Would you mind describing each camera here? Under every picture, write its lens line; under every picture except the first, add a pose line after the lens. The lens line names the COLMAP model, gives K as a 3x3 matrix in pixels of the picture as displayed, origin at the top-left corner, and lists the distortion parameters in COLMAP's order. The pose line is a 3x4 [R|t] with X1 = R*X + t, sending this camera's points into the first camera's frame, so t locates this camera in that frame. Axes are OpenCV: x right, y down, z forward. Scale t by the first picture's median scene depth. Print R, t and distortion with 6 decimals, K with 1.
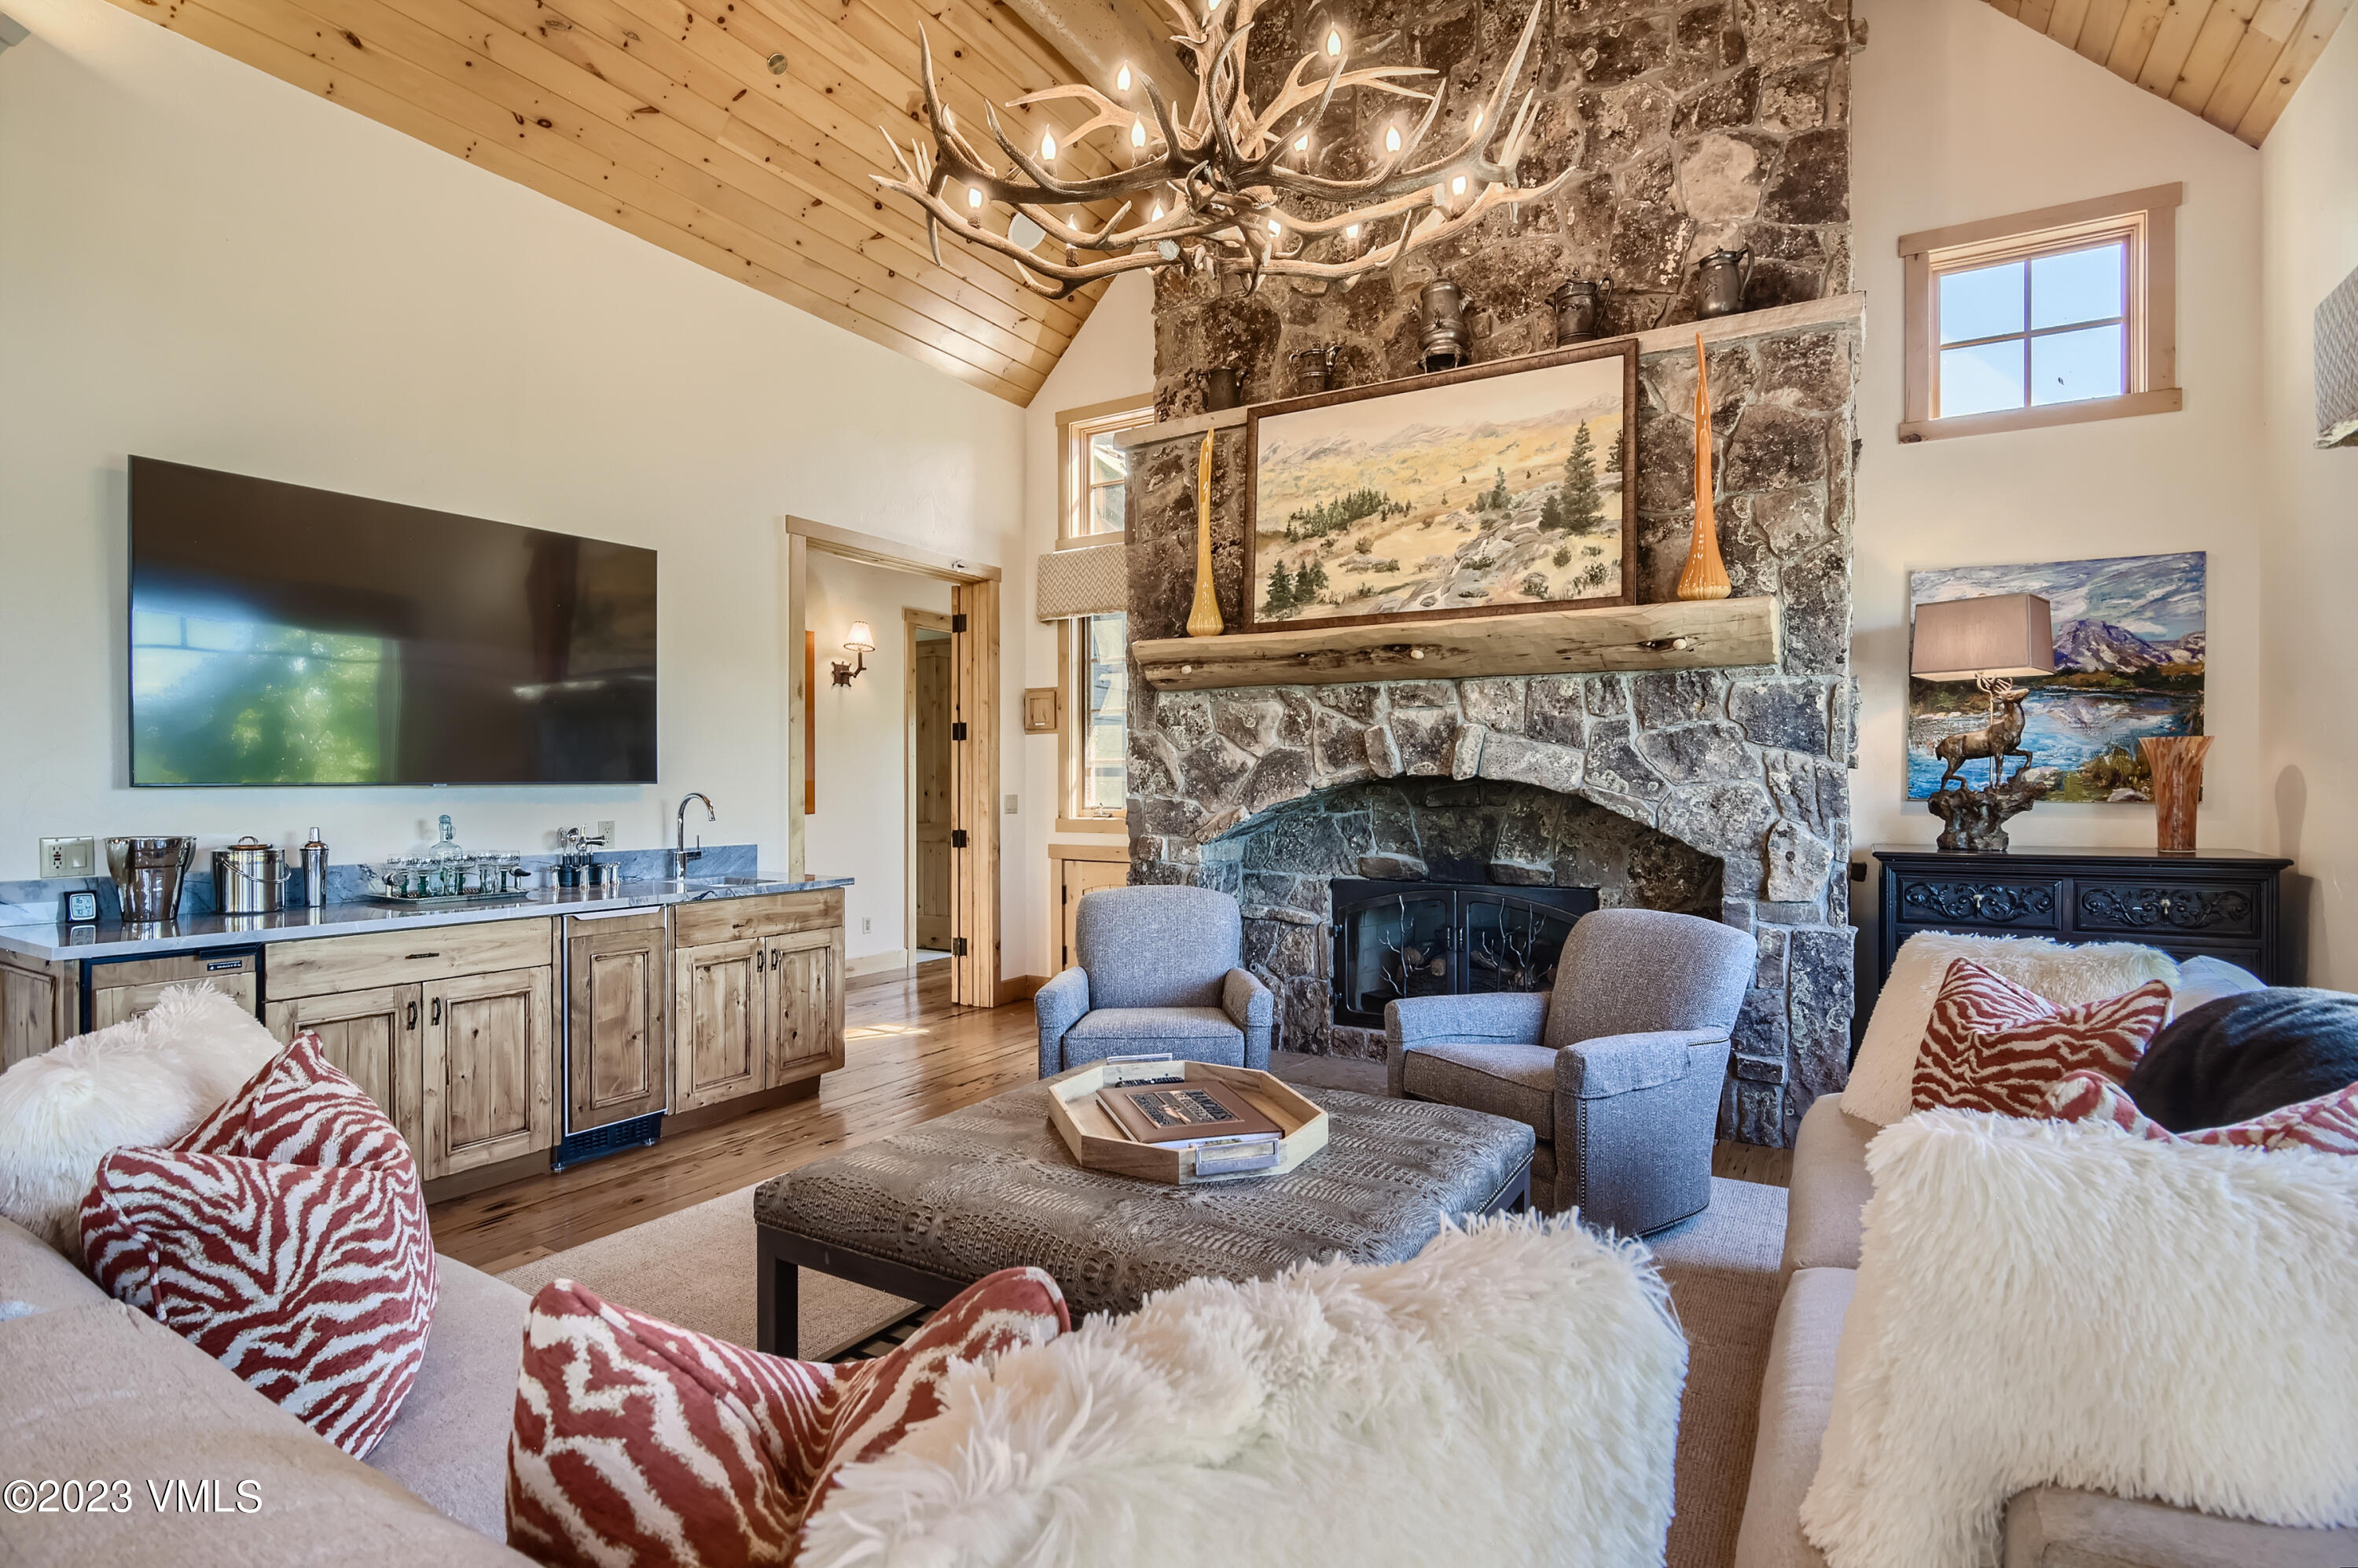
lens RADIAL K [[1150.7, 0, 1179.0], [0, 1150.7, 784.0], [0, 0, 1]] dist [-0.000976, -0.000024]
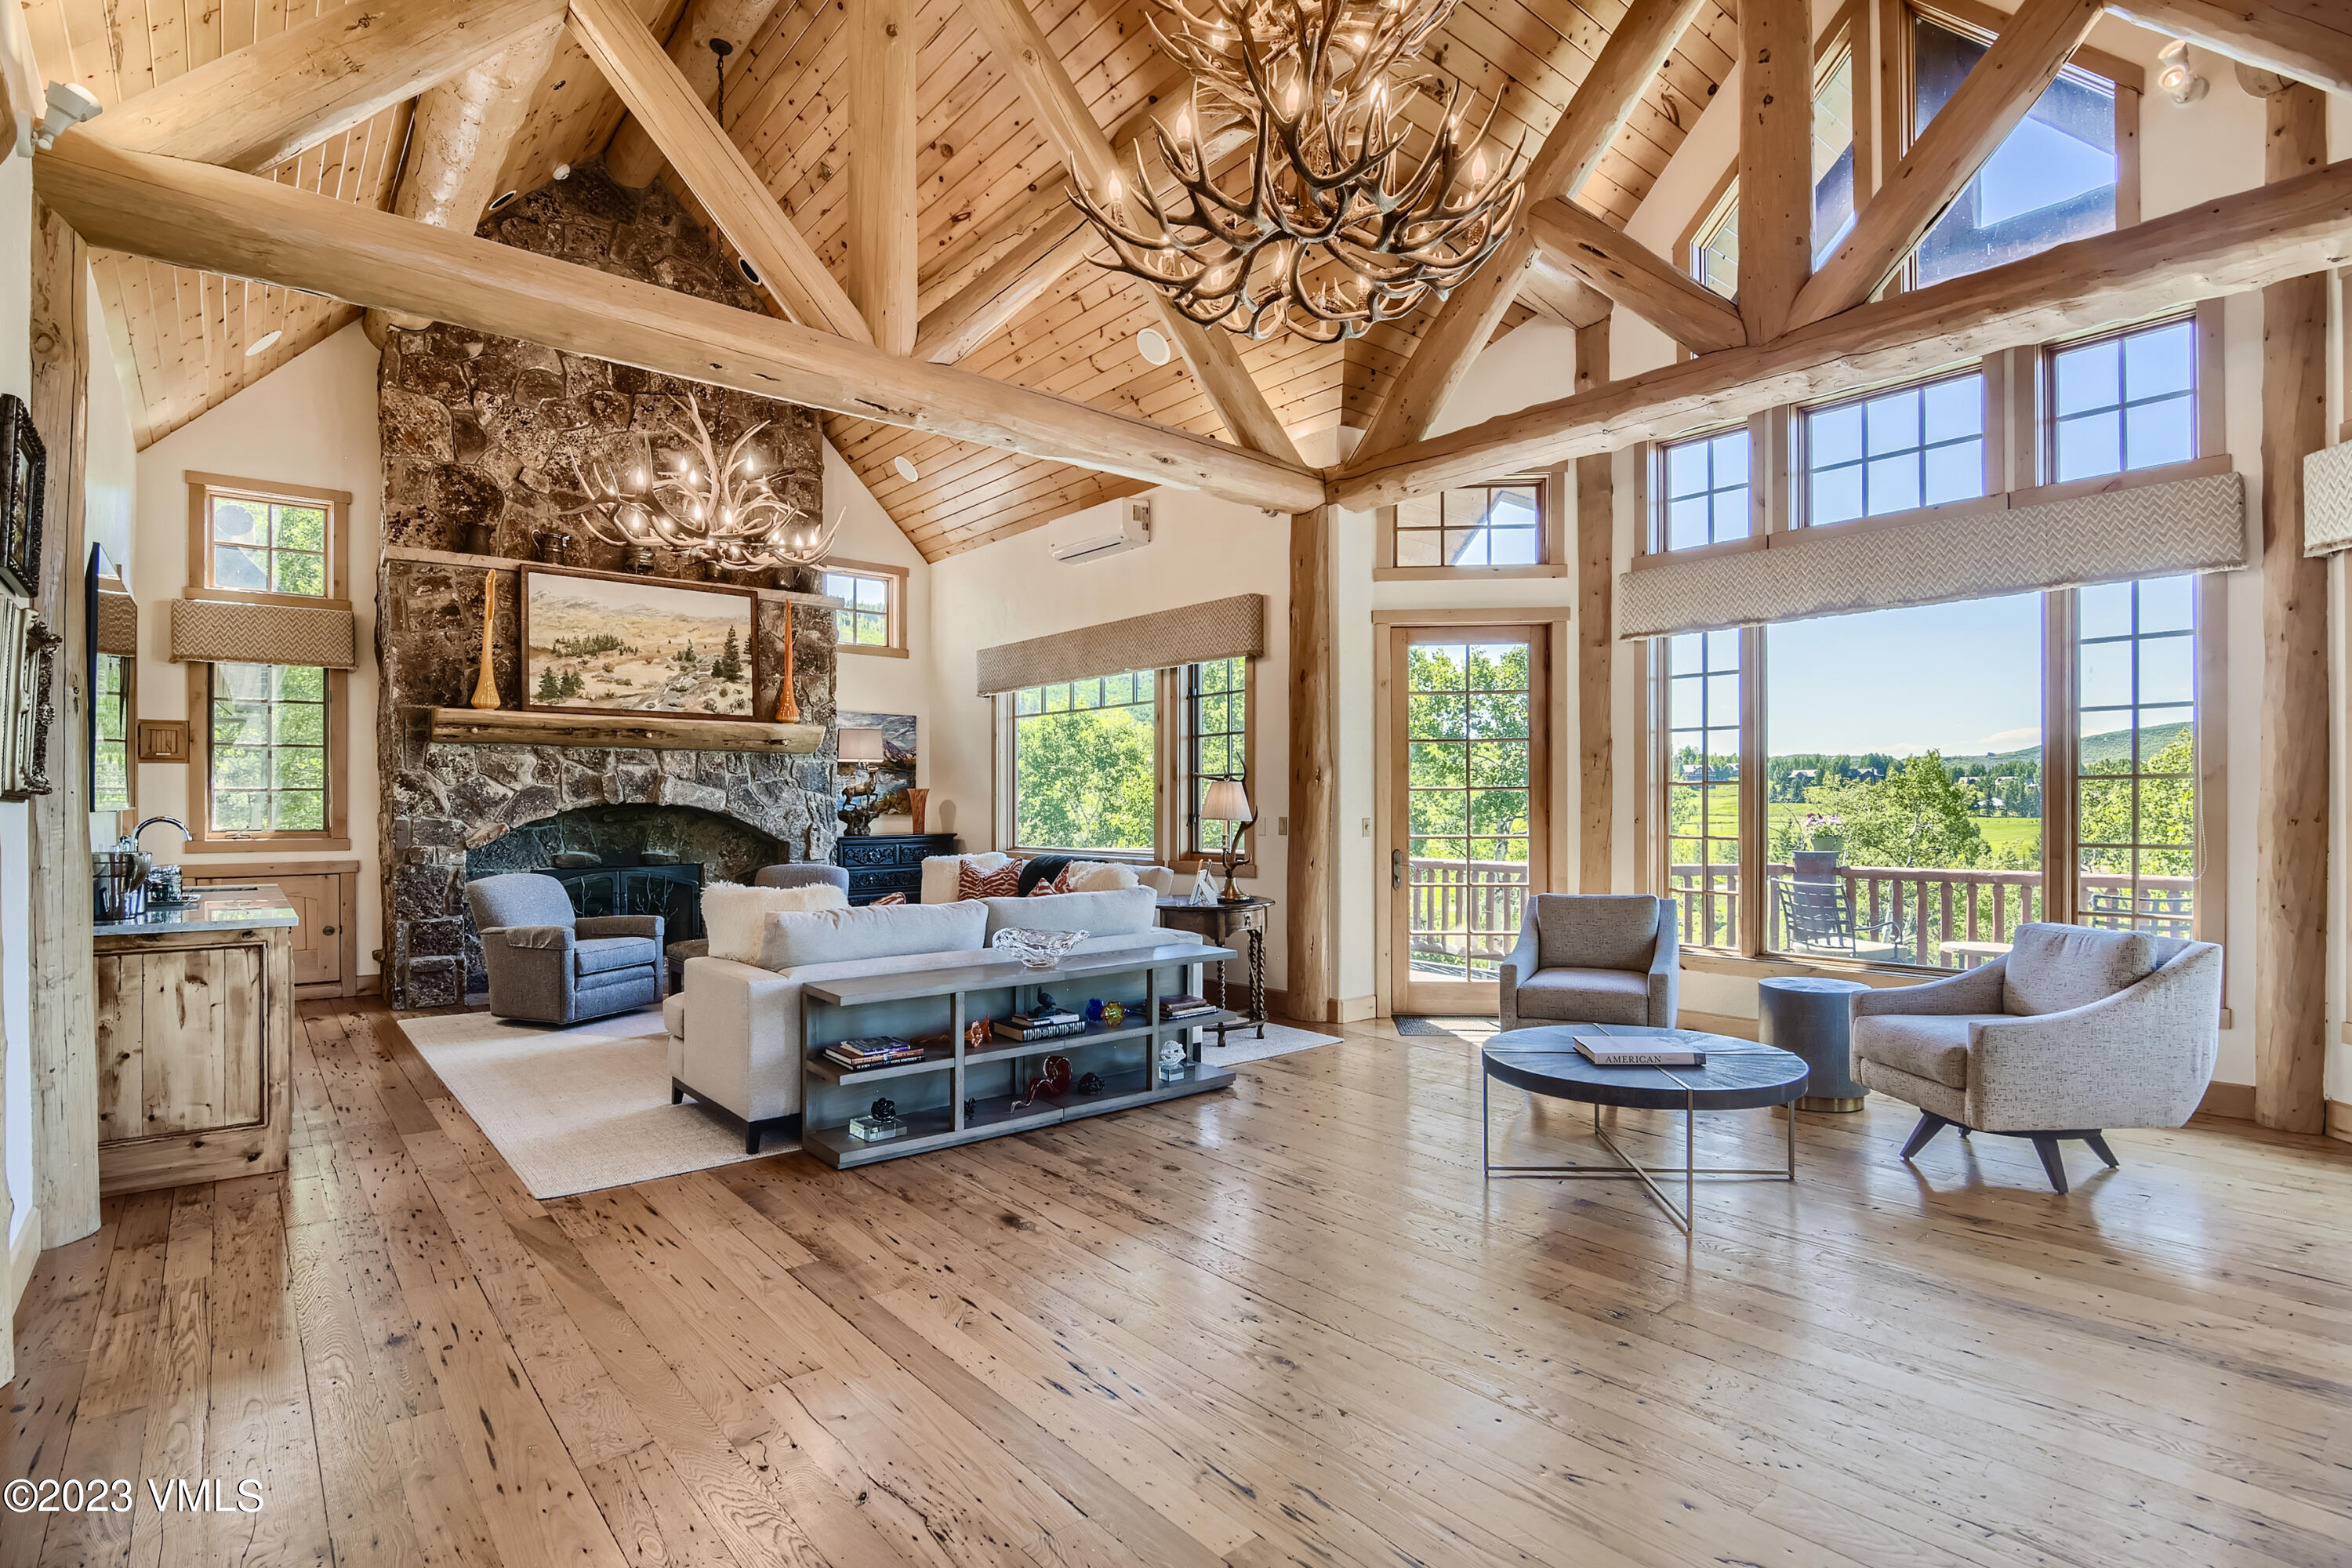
lens RADIAL K [[1156.0, 0, 1181.7], [0, 1156.0, 818.7], [0, 0, 1]] dist [-0.003115, -0.000474]
pose [[0.333246, -0.012417, 0.942758, -1.160616], [0.002655, 0.999922, 0.012232, -0.002929], [-0.942836, -0.001573, 0.333253, -0.363229]]
